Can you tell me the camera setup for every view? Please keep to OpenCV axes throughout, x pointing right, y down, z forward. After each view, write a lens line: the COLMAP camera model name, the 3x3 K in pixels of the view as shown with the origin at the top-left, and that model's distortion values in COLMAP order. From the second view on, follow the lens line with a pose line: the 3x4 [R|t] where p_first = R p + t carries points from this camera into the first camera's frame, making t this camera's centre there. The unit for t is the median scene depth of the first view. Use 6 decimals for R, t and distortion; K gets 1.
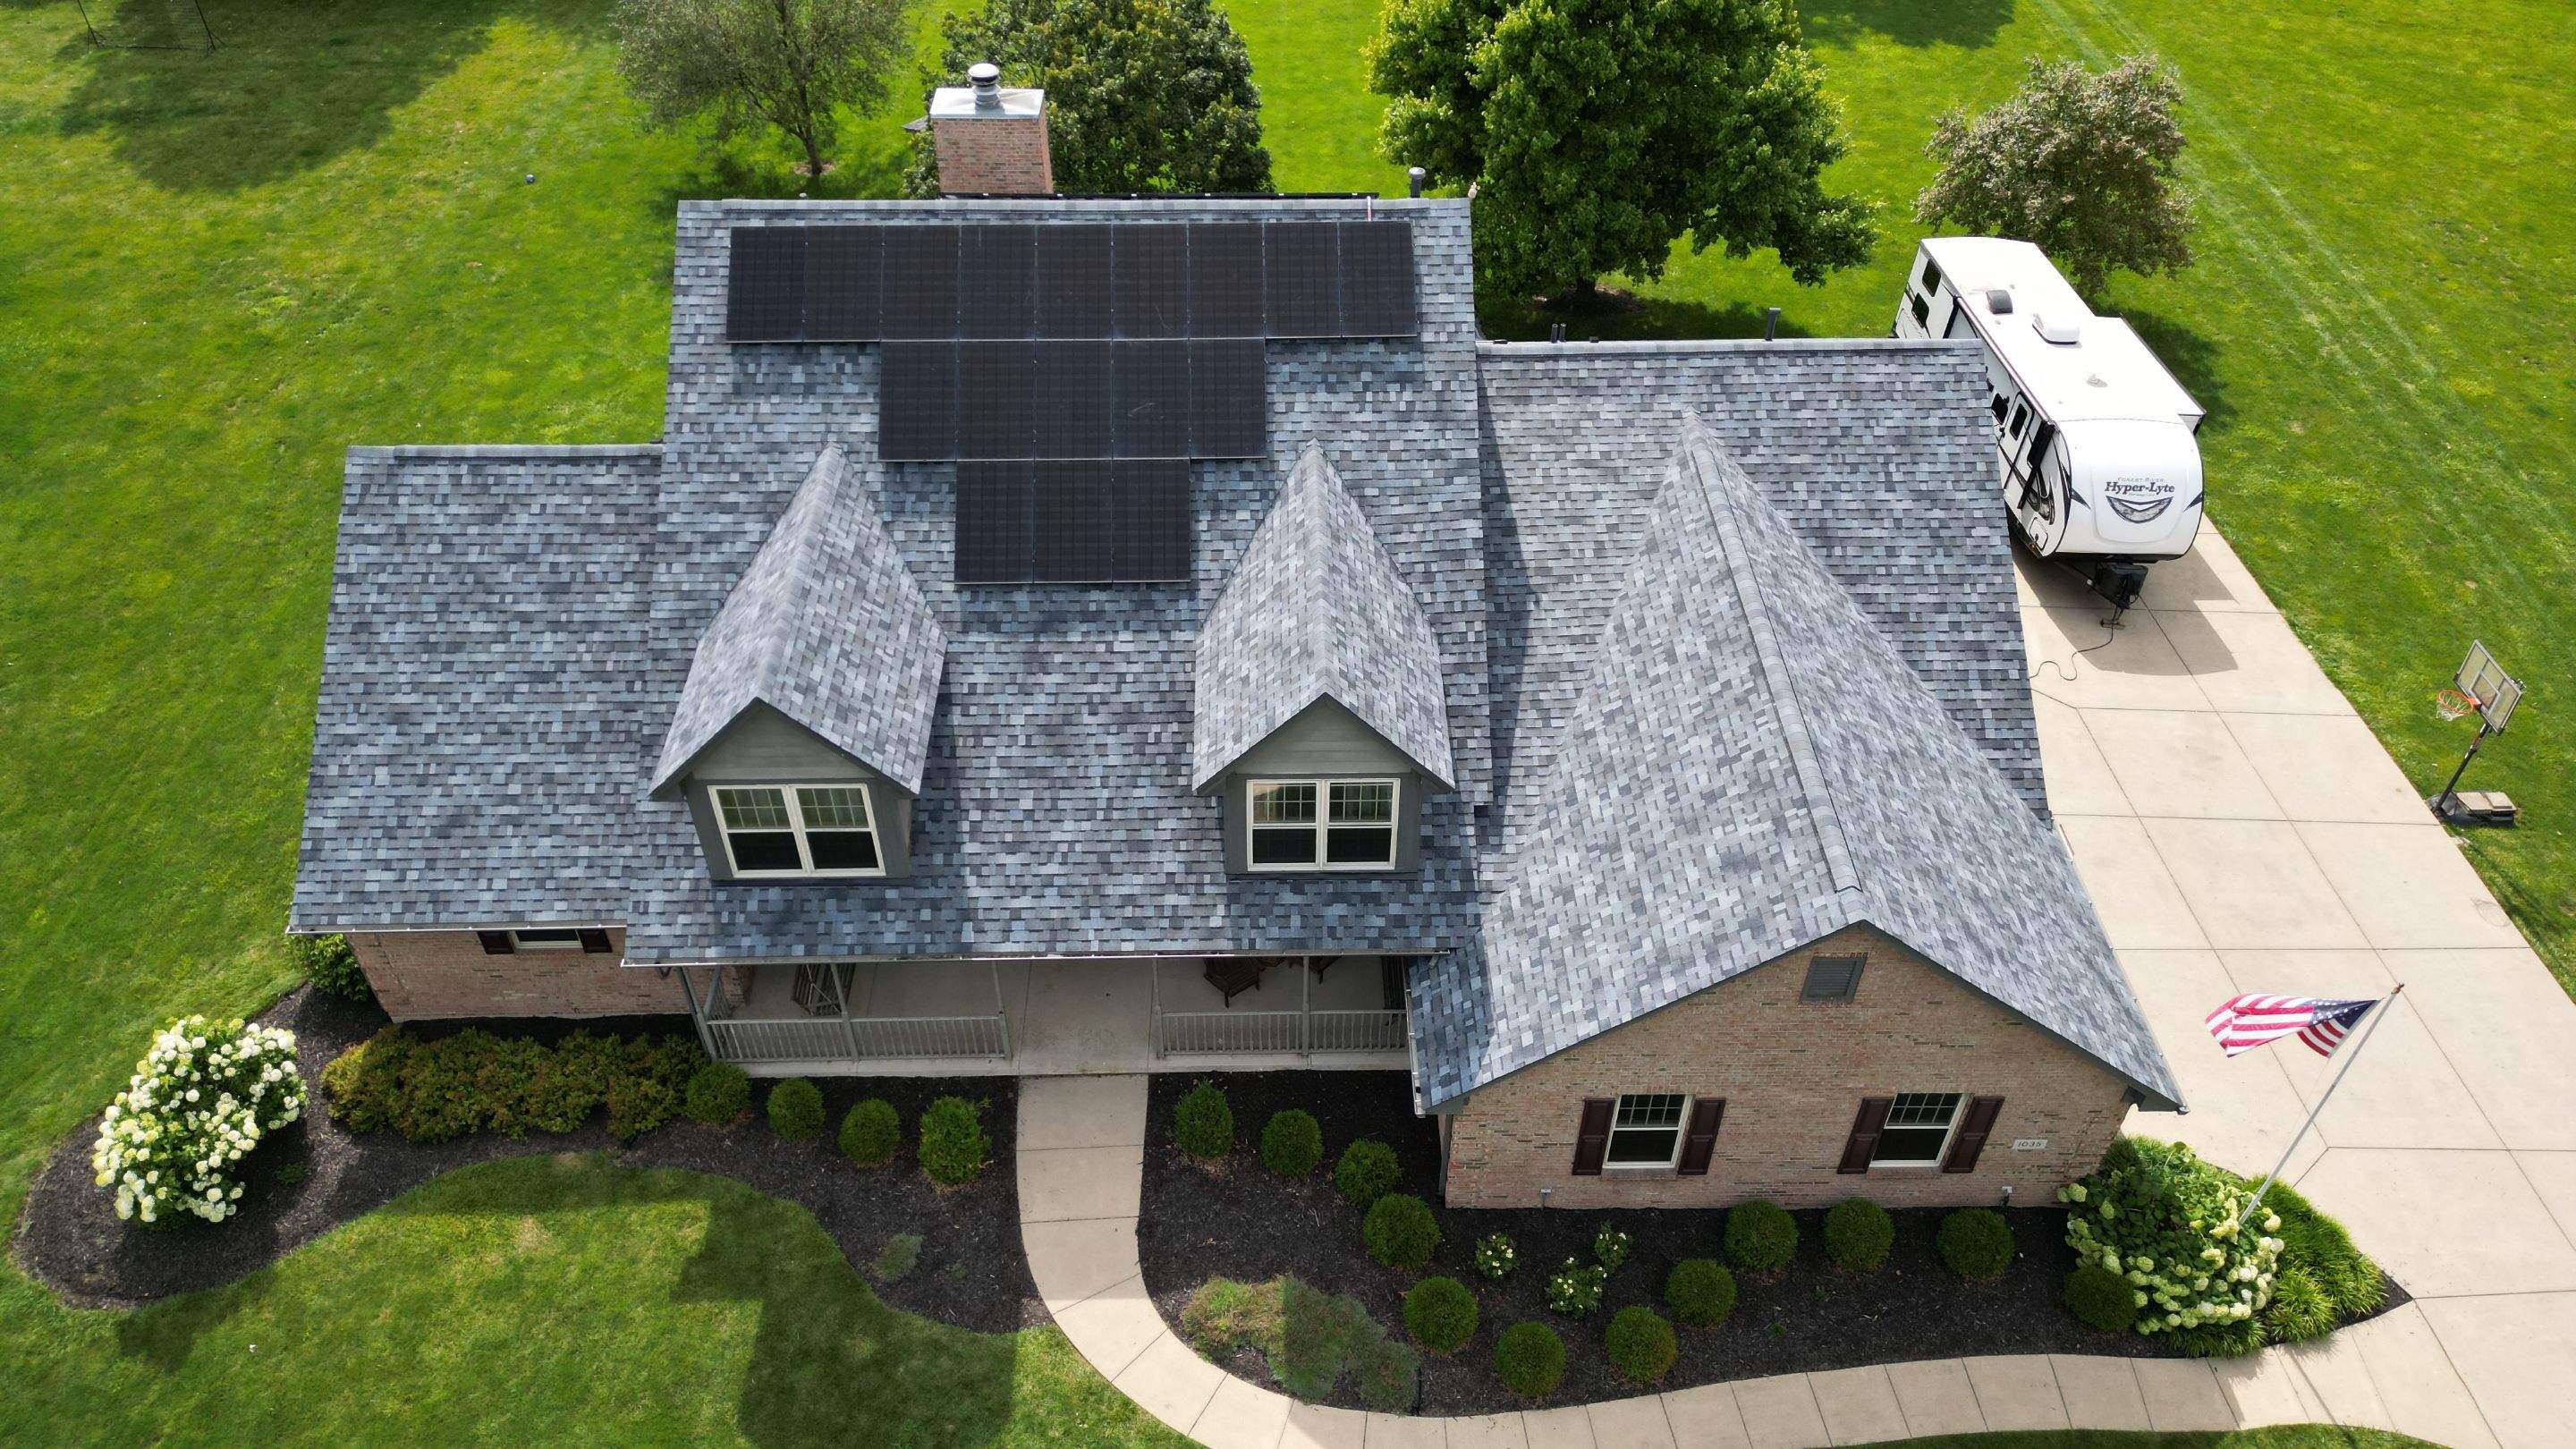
lens RADIAL K [[1800.7, 0, 1289.1], [0, 1800.7, 717.6], [0, 0, 1]] dist [0.067622, -0.063185]
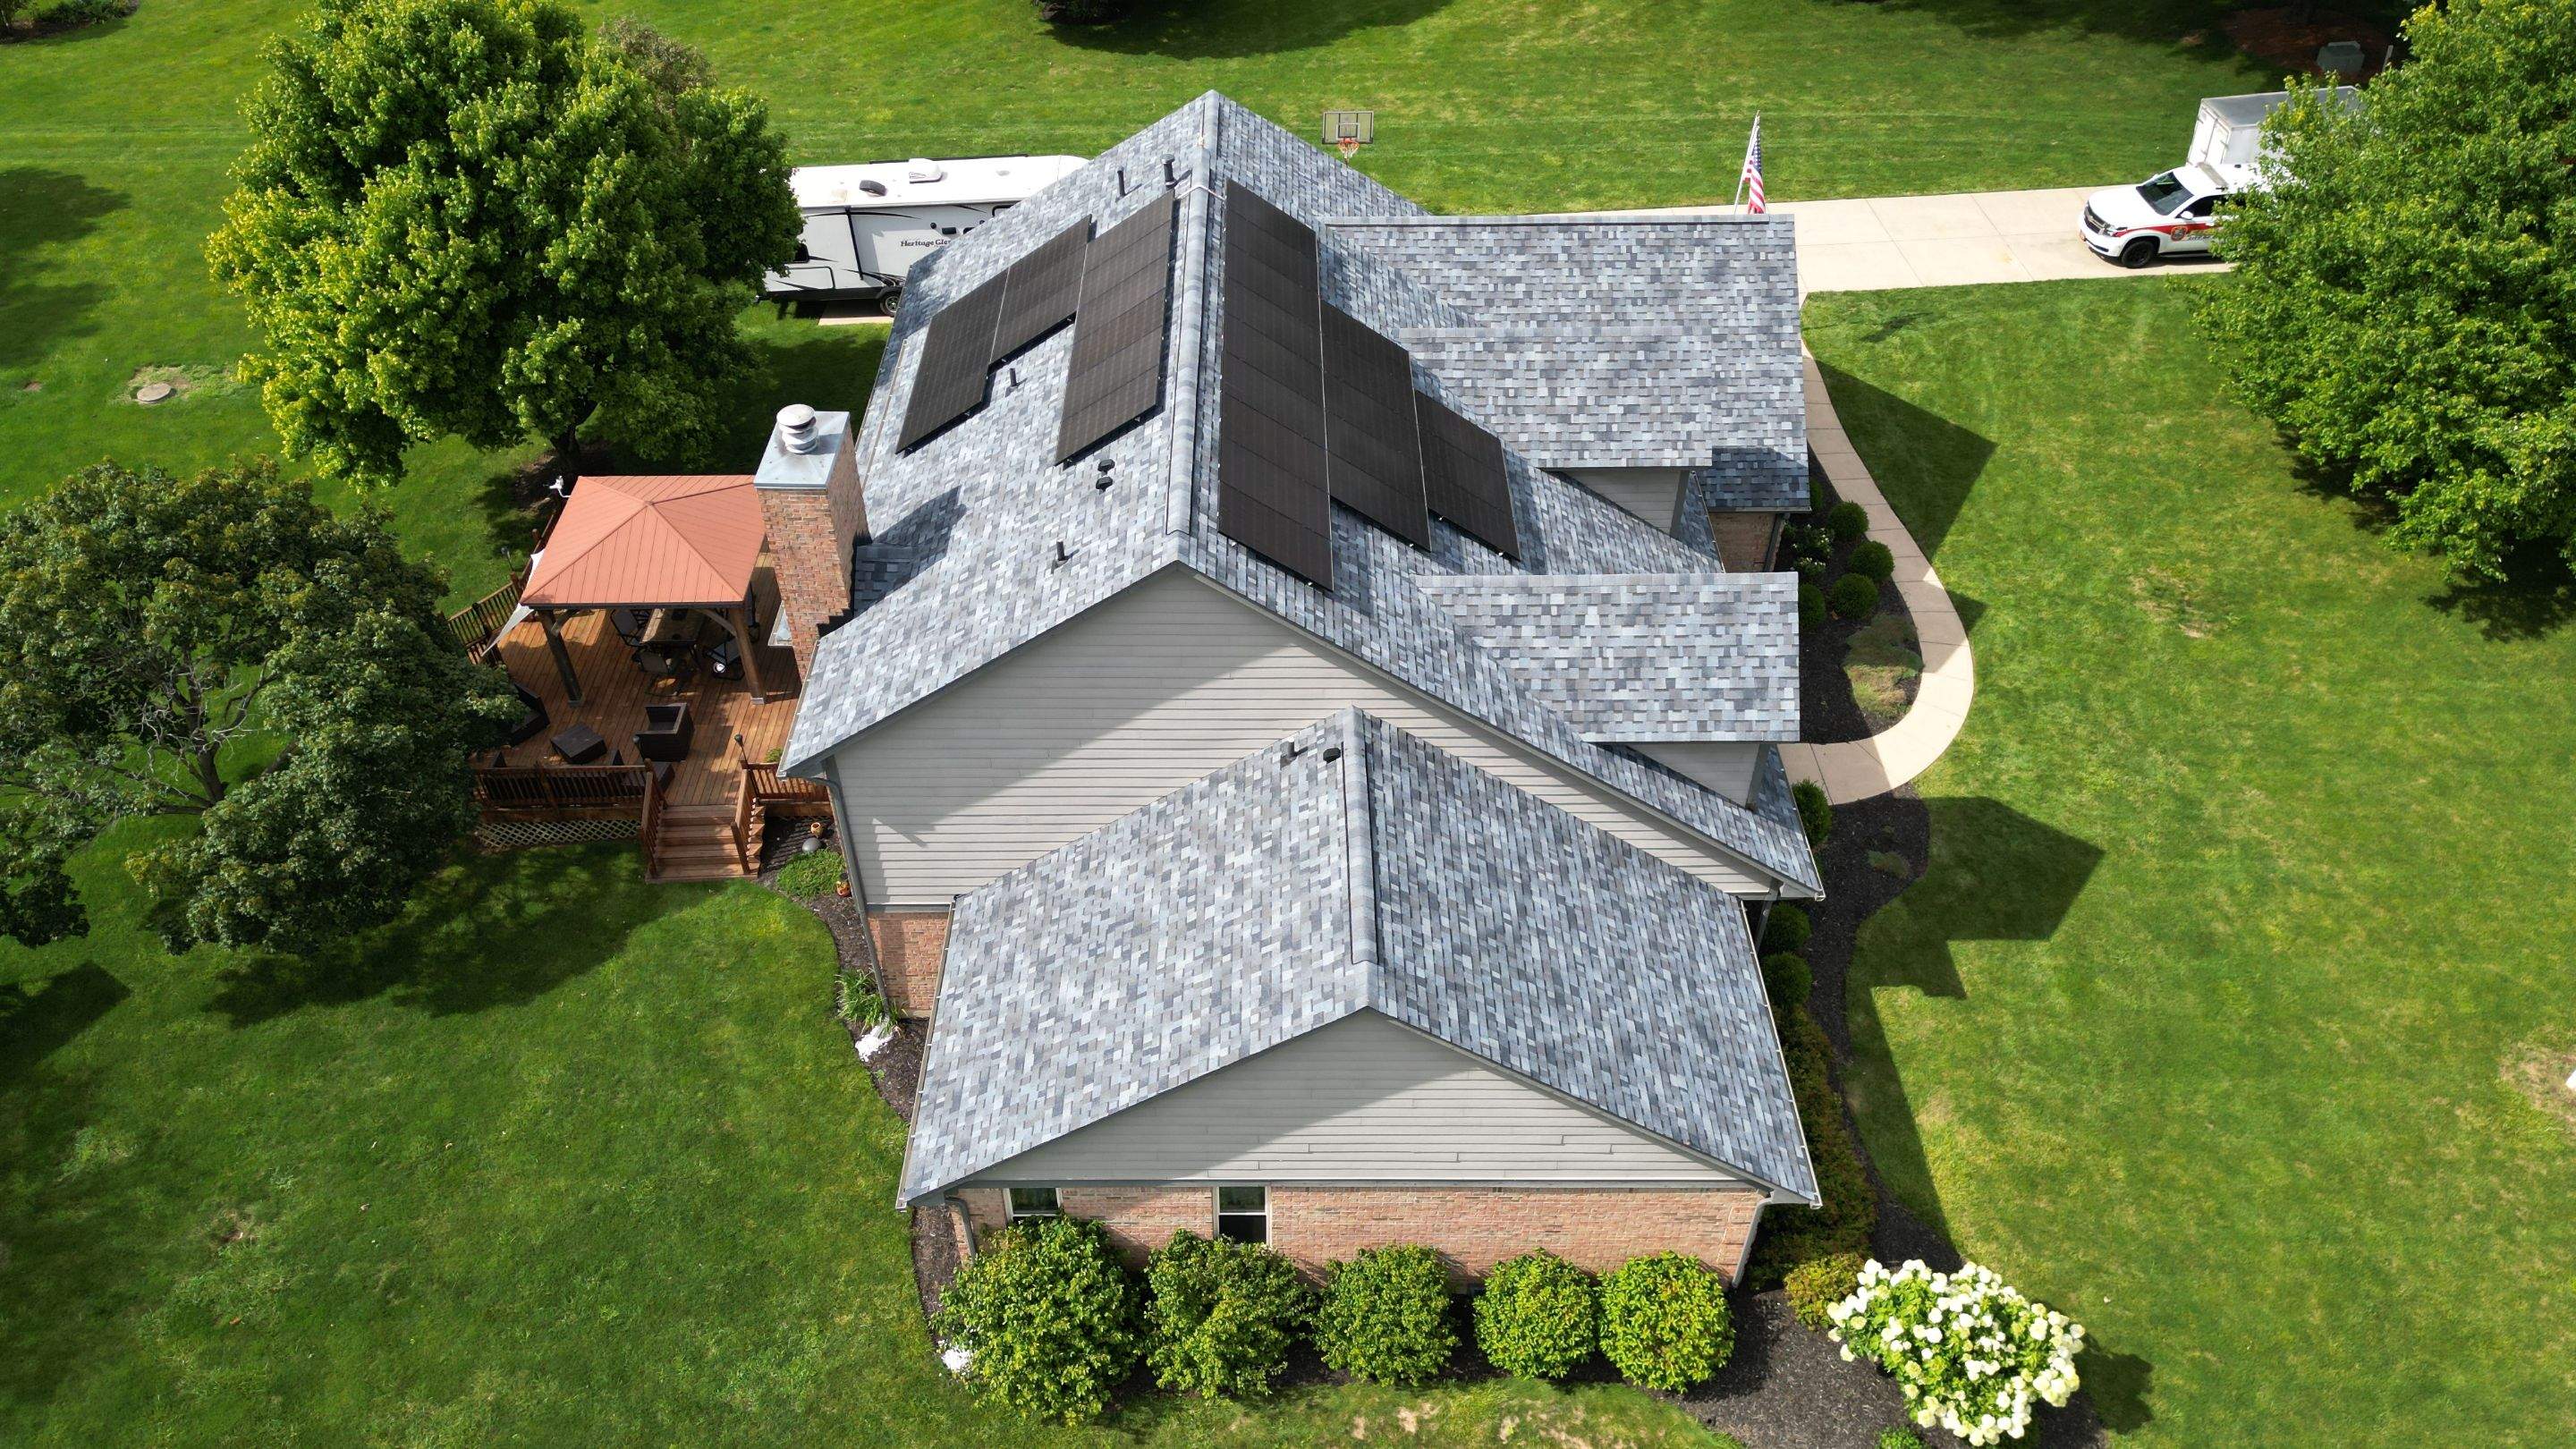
lens RADIAL K [[1800.7, 0, 1276.3], [0, 1800.7, 717.9], [0, 0, 1]] dist [0.067622, -0.063185]
pose [[0.017140, -0.671938, 0.740409, -1.048321], [0.675096, 0.554012, 0.487150, -0.645702], [-0.737530, 0.491498, 0.463119, 0.636631]]
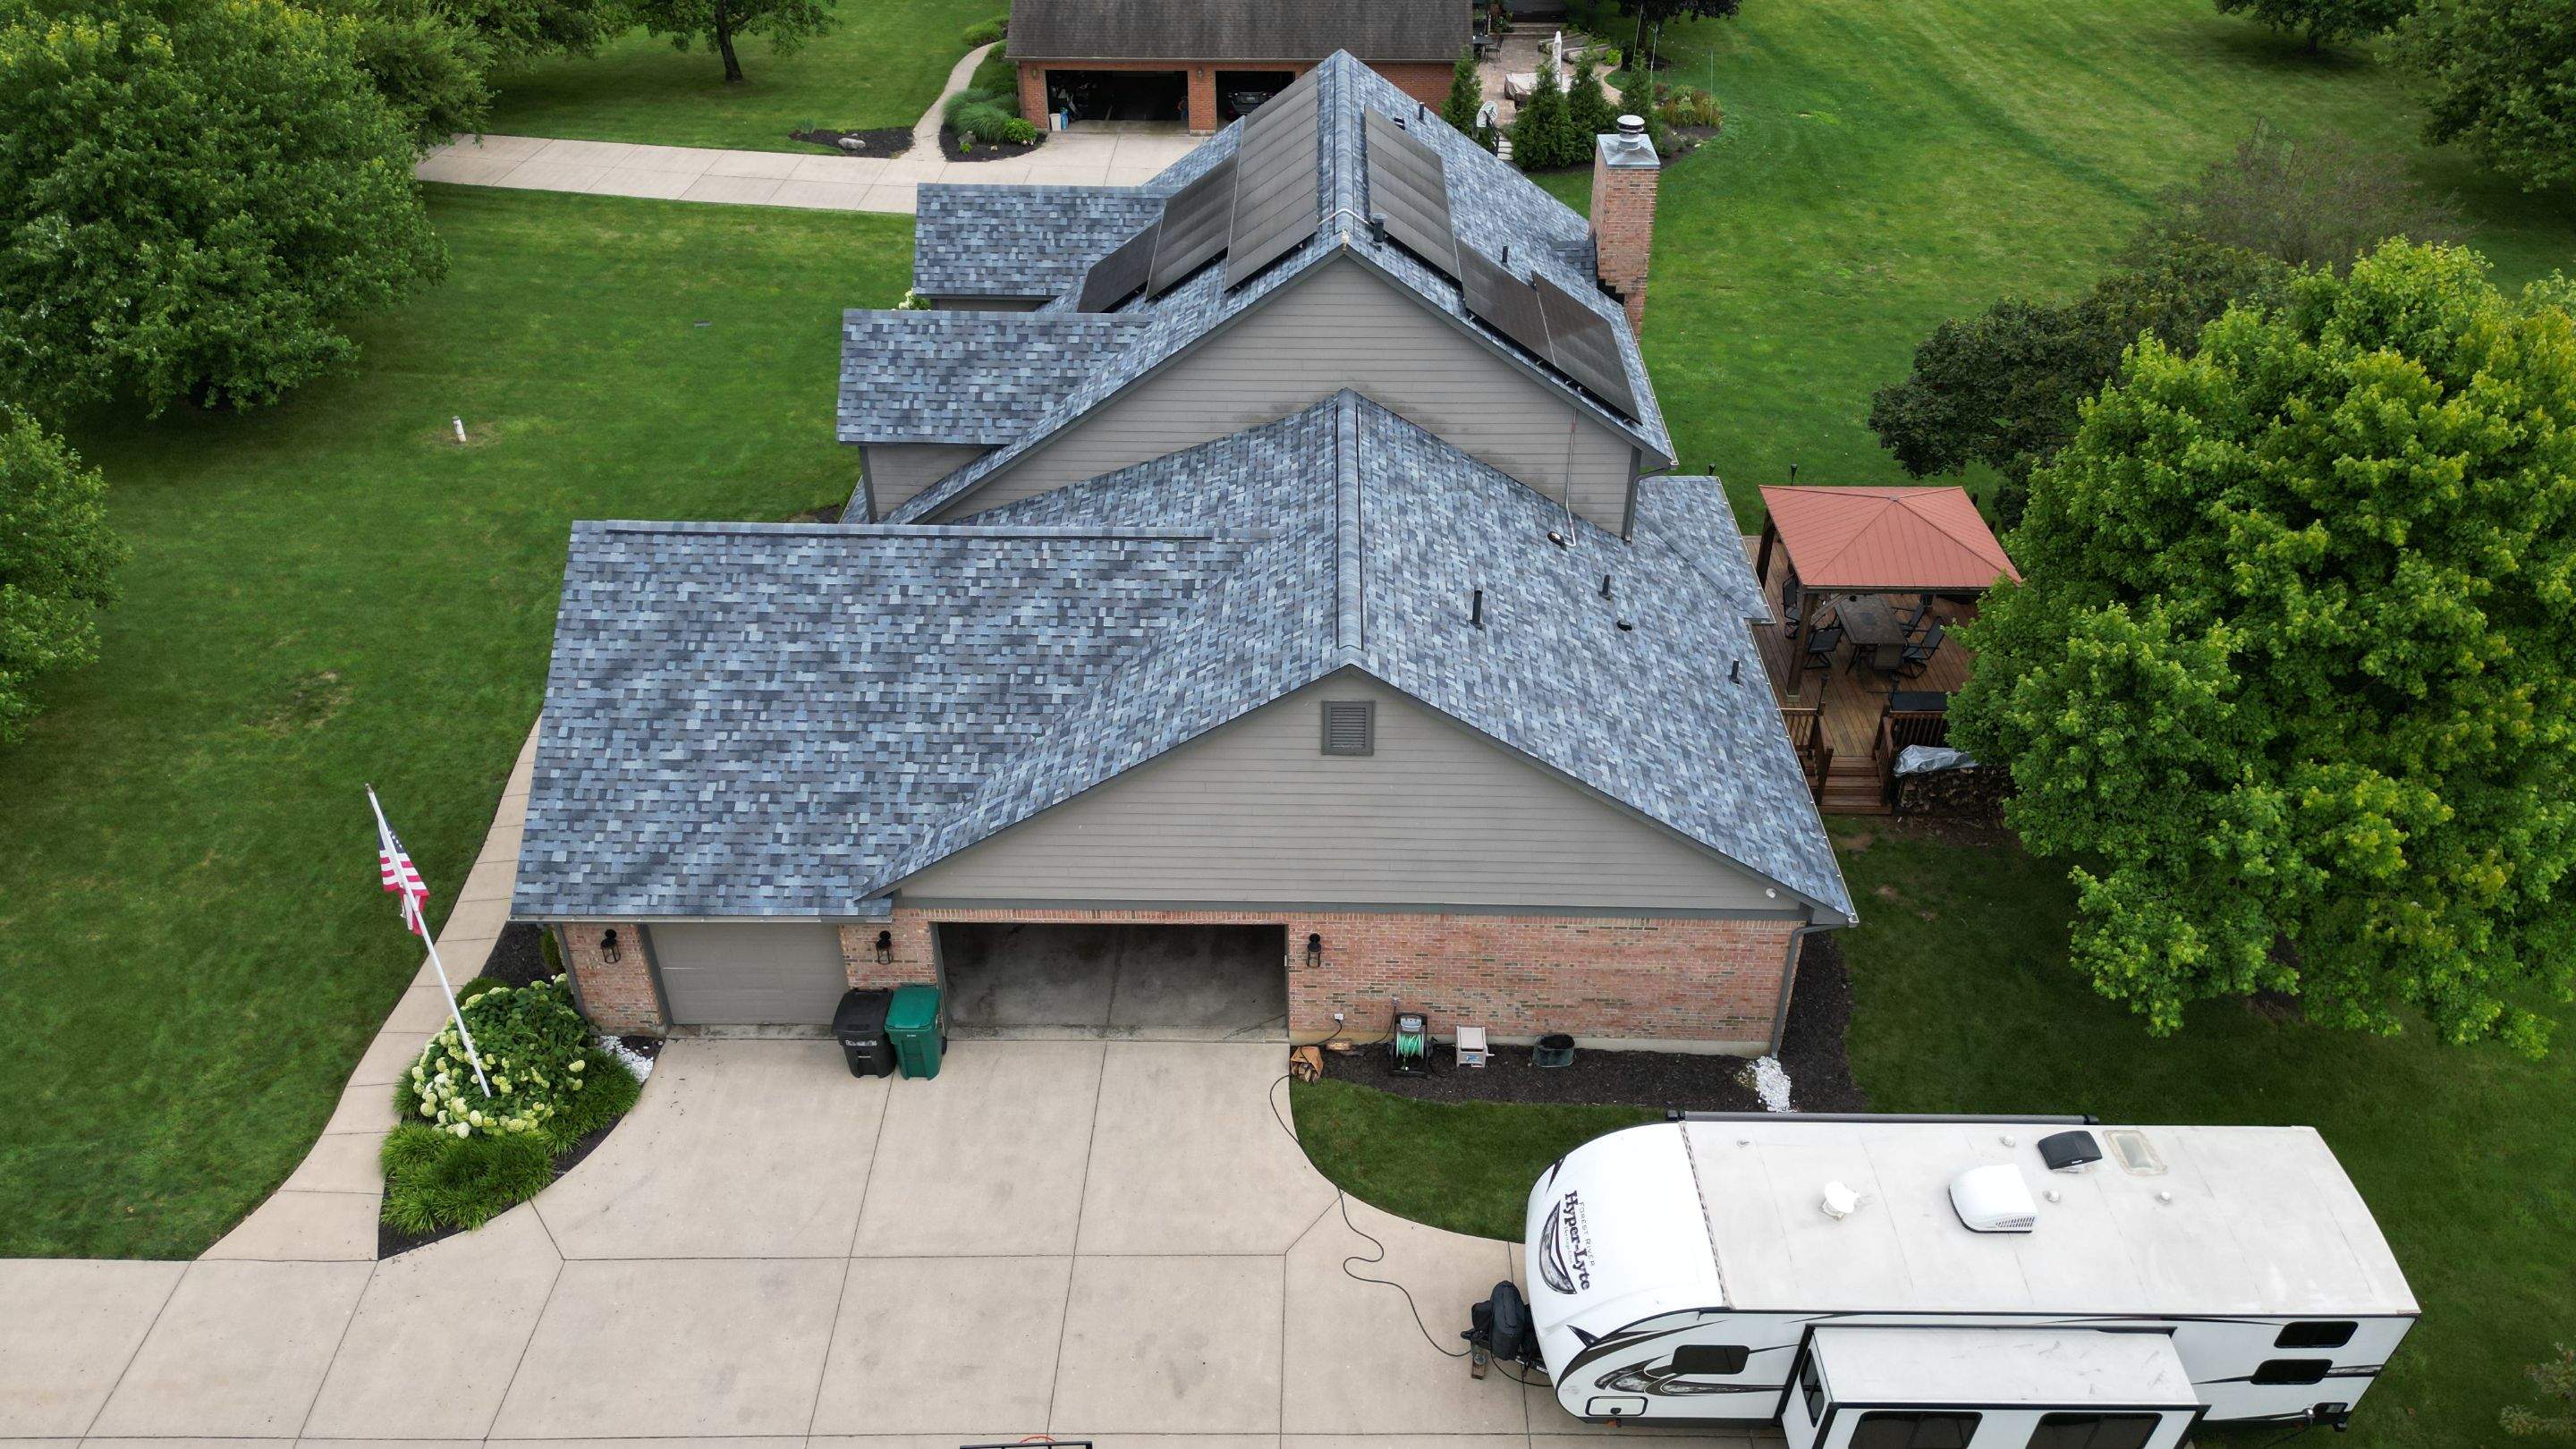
lens RADIAL K [[1800.7, 0, 1305.0], [0, 1800.7, 748.6], [0, 0, 1]] dist [0.067622, -0.063185]
pose [[-0.034162, 0.568996, -0.821630, 1.181064], [-0.673350, 0.594407, 0.439636, -0.583560], [0.738534, 0.568264, 0.362827, 0.806956]]
